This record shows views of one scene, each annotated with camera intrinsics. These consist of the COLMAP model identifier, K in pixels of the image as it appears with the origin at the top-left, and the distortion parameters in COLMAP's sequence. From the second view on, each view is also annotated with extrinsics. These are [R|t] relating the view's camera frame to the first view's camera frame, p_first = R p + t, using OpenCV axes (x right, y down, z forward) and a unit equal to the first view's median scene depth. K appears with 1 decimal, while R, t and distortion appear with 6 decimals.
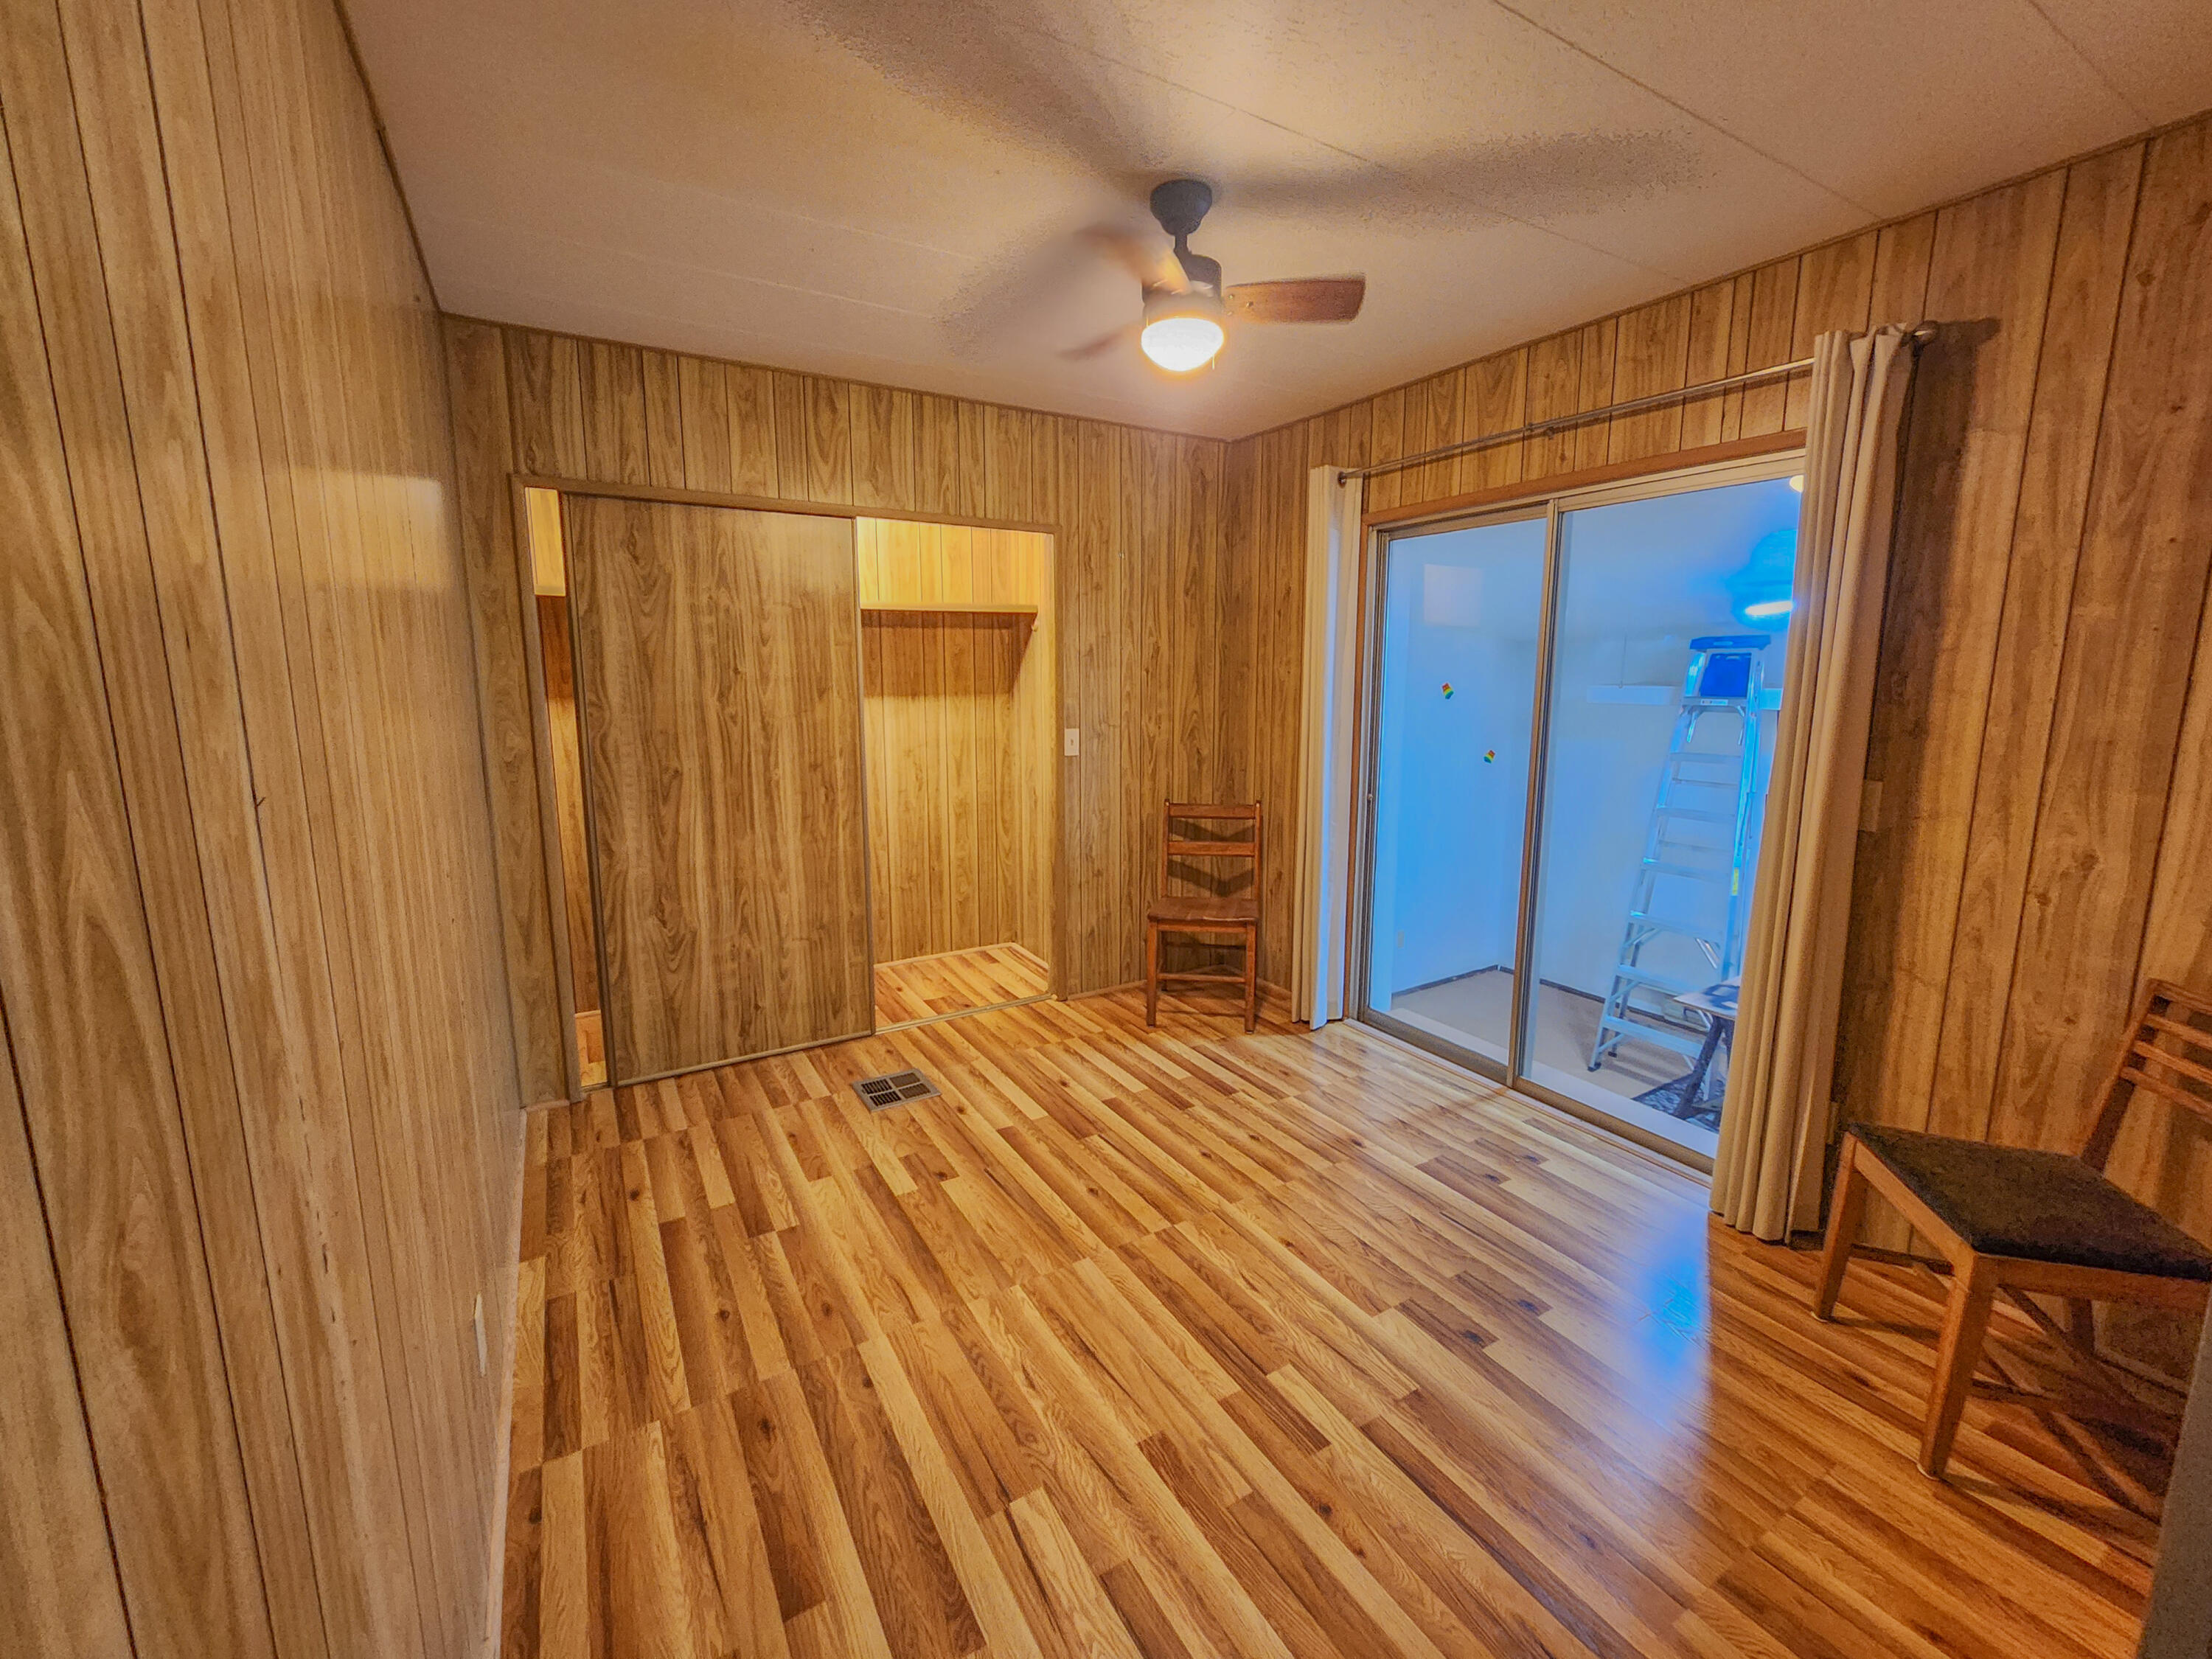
lens RADIAL K [[924.5, 0, 1123.1], [0, 924.5, 804.3], [0, 0, 1]] dist [0.000400, -0.000263]
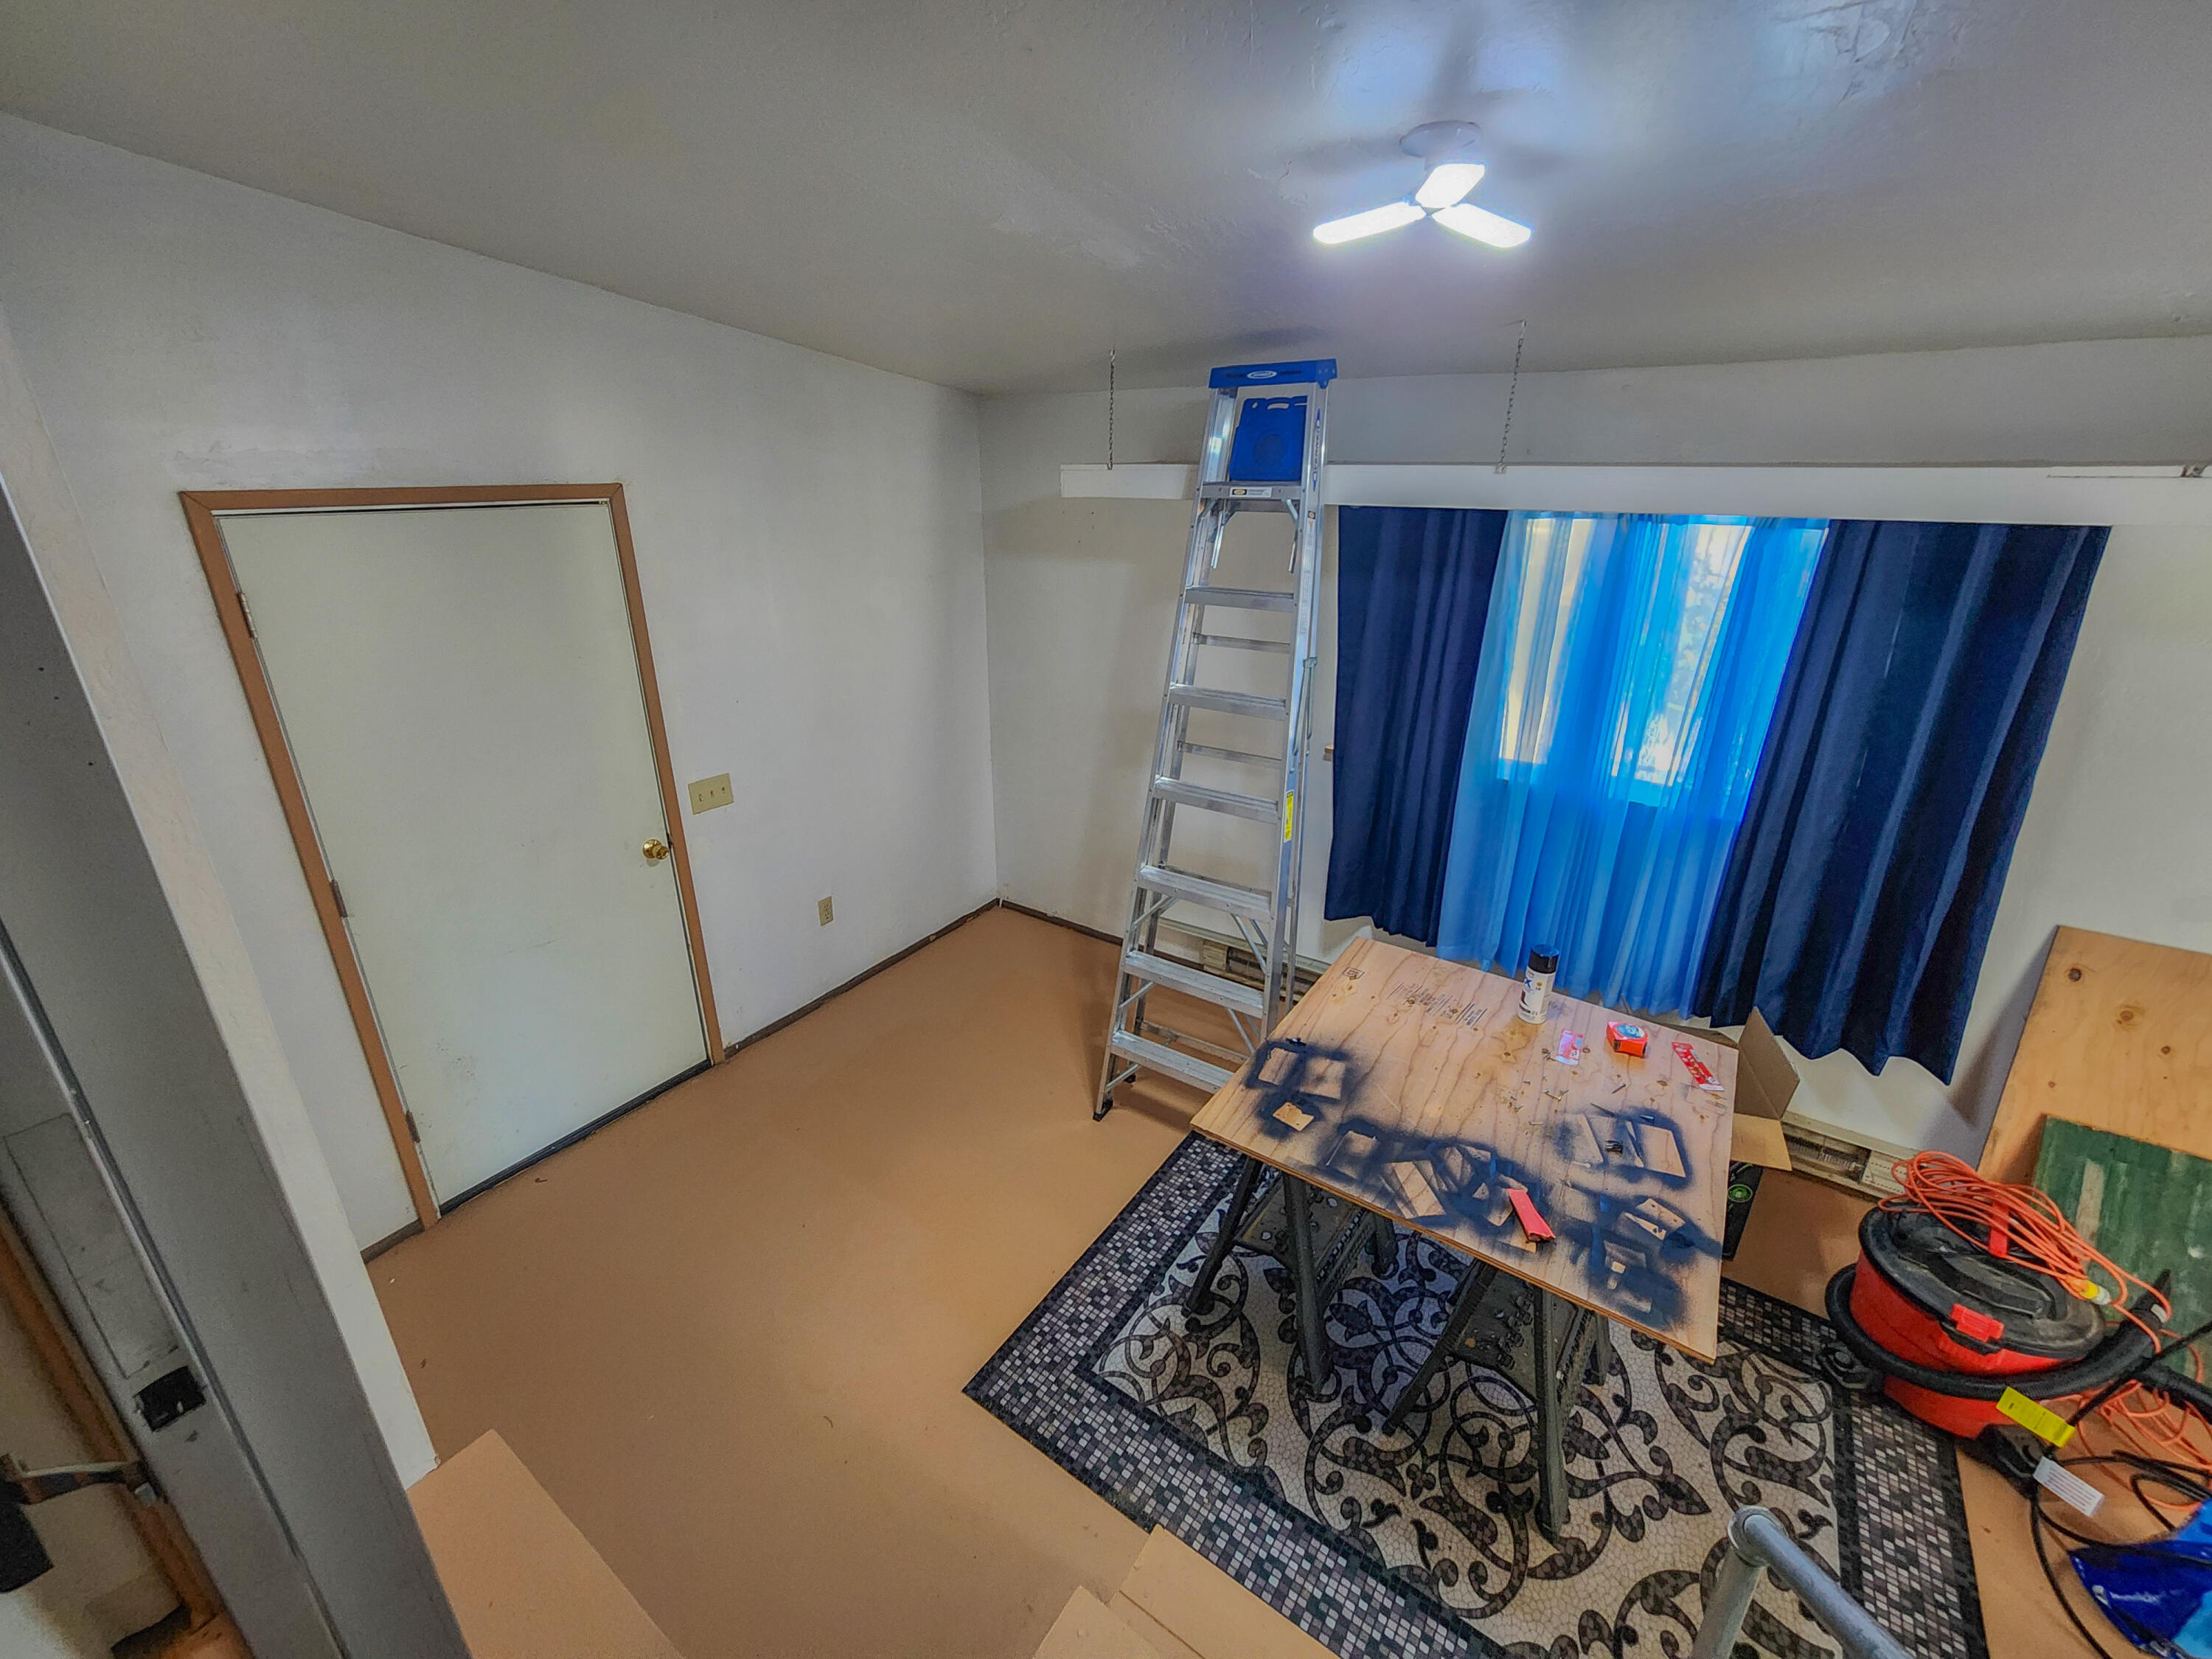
lens RADIAL K [[924.5, 0, 1097.0], [0, 924.5, 815.6], [0, 0, 1]] dist [0.000400, -0.000263]
pose [[0.910180, -0.151342, 0.385574, 0.739610], [0.064861, 0.971452, 0.228196, -0.130465], [-0.409102, -0.182691, 0.894013, 1.199165]]
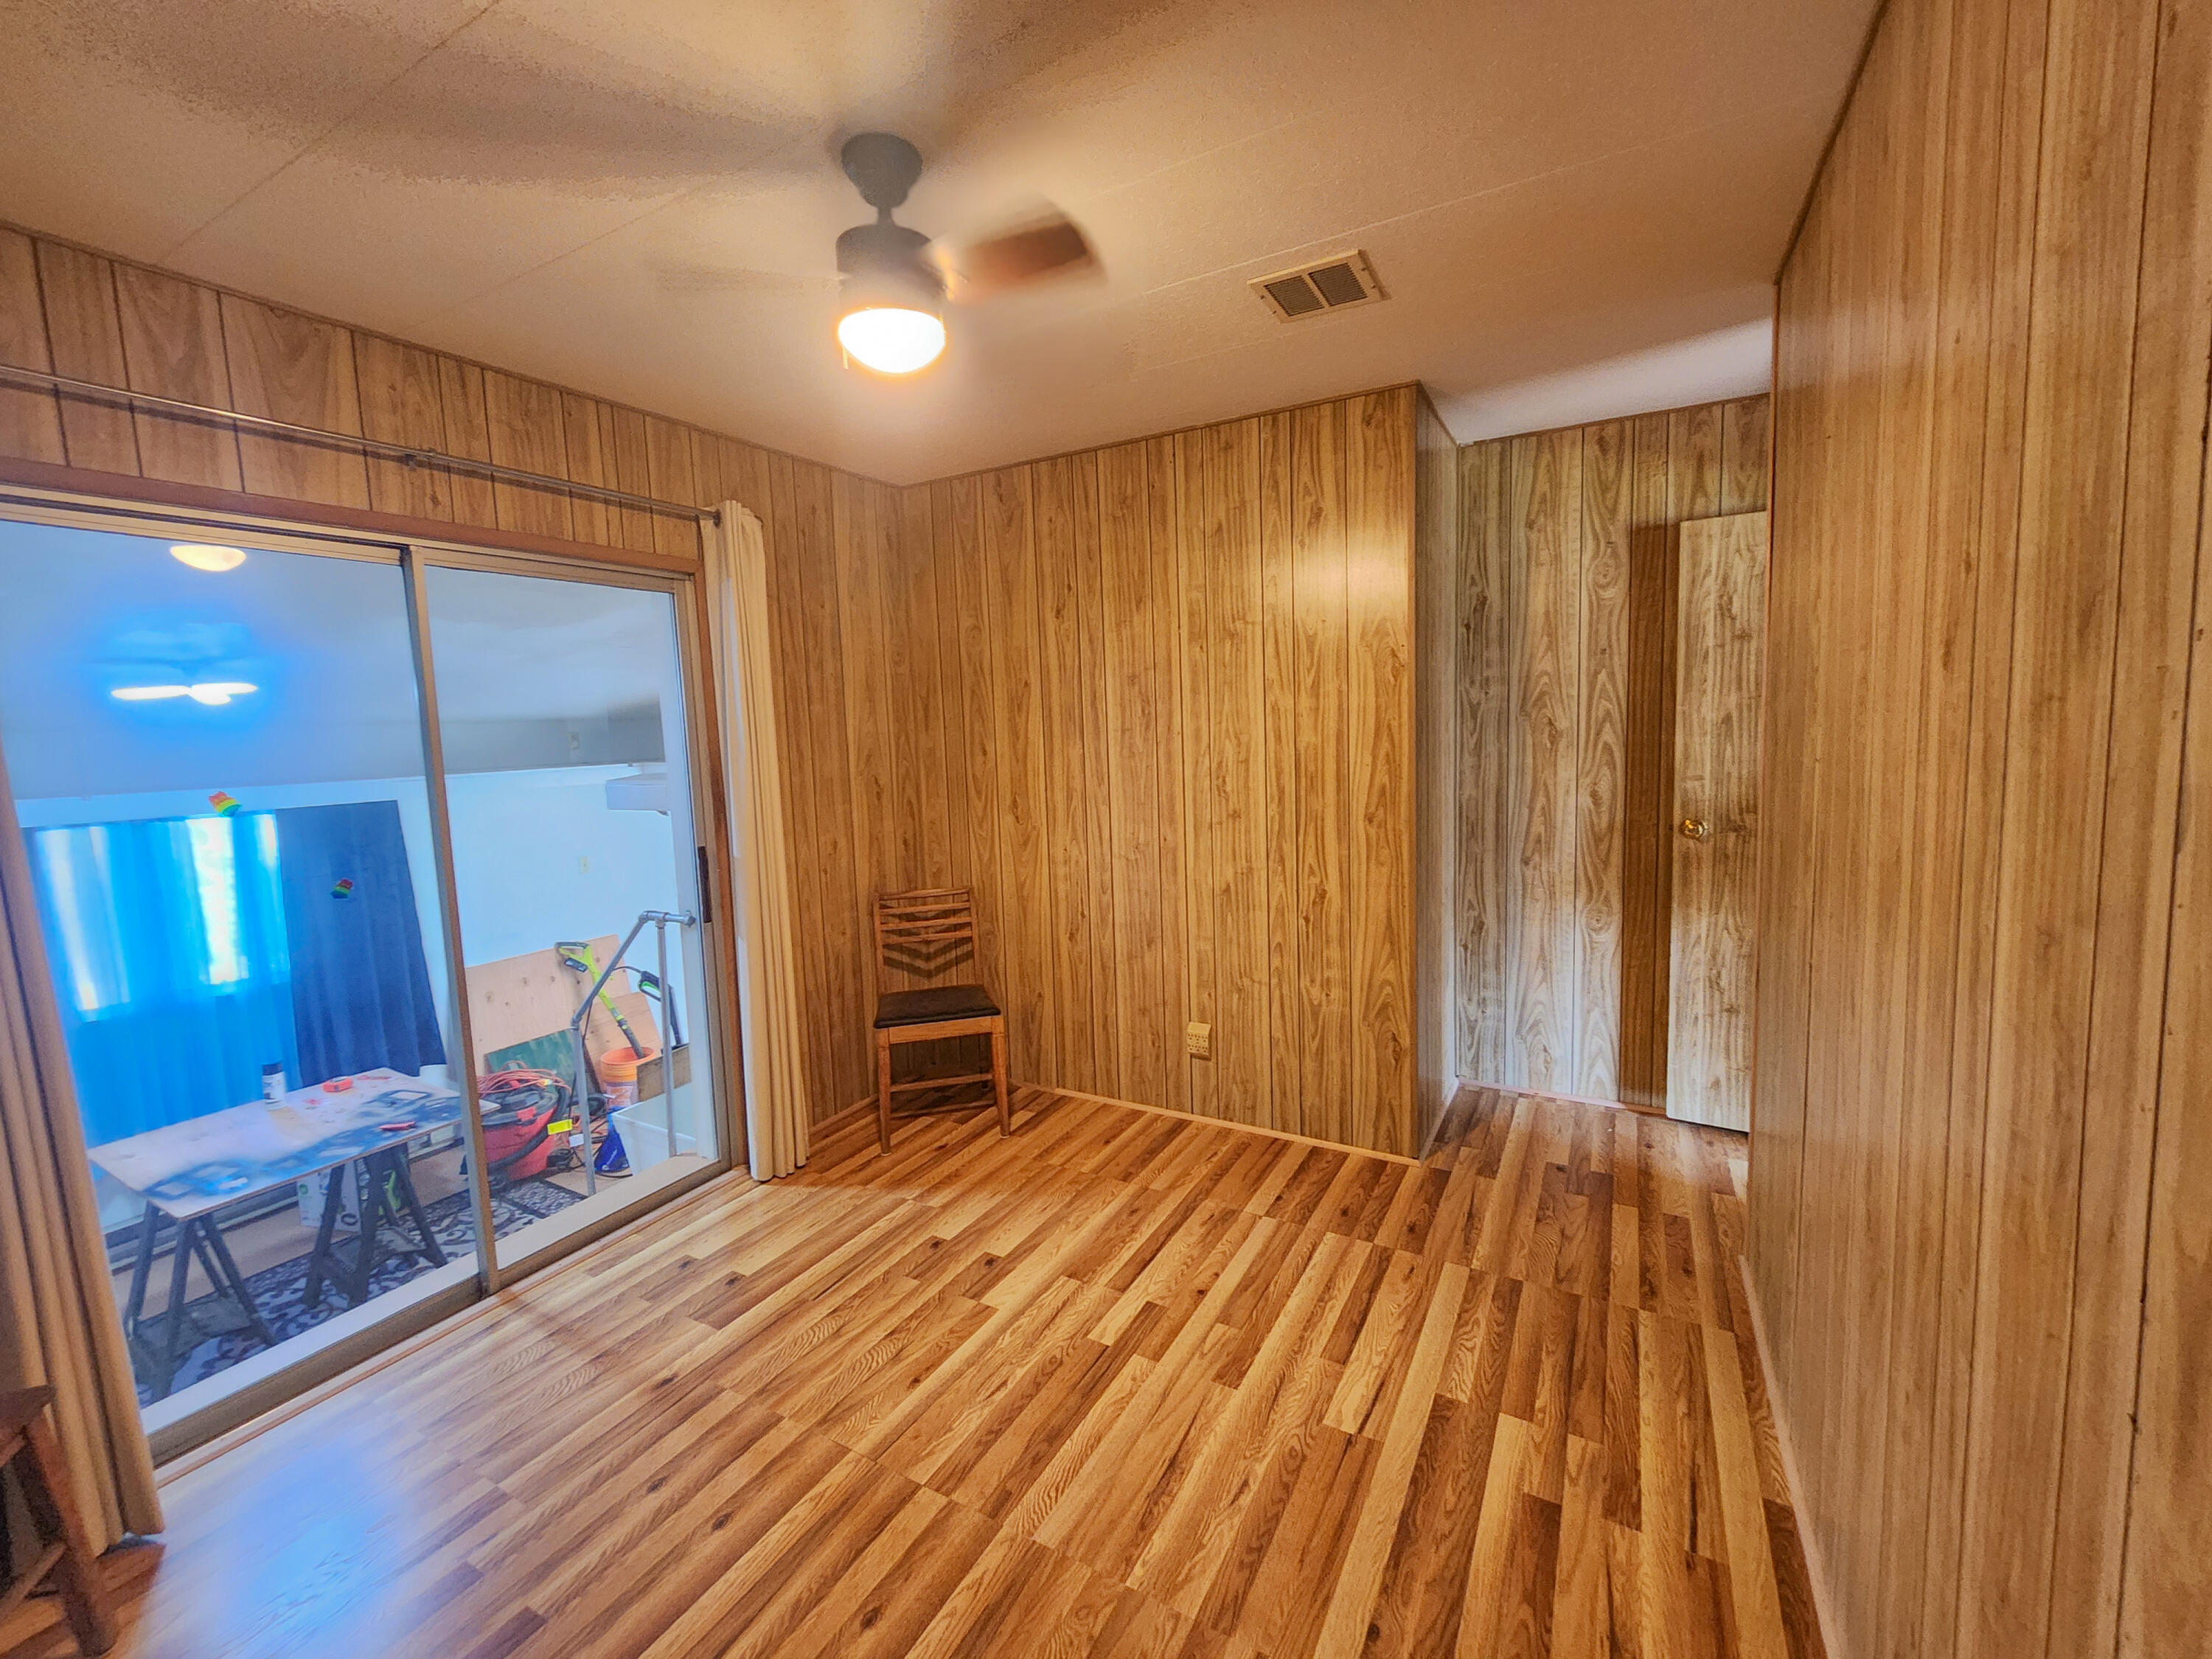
lens RADIAL K [[924.5, 0, 1087.8], [0, 924.5, 821.3], [0, 0, 1]] dist [0.000400, -0.000263]
pose [[-0.479518, -0.072865, 0.874502, -0.715727], [0.166409, 0.970914, 0.172146, -0.196304], [-0.861609, 0.228072, -0.453445, 1.265751]]
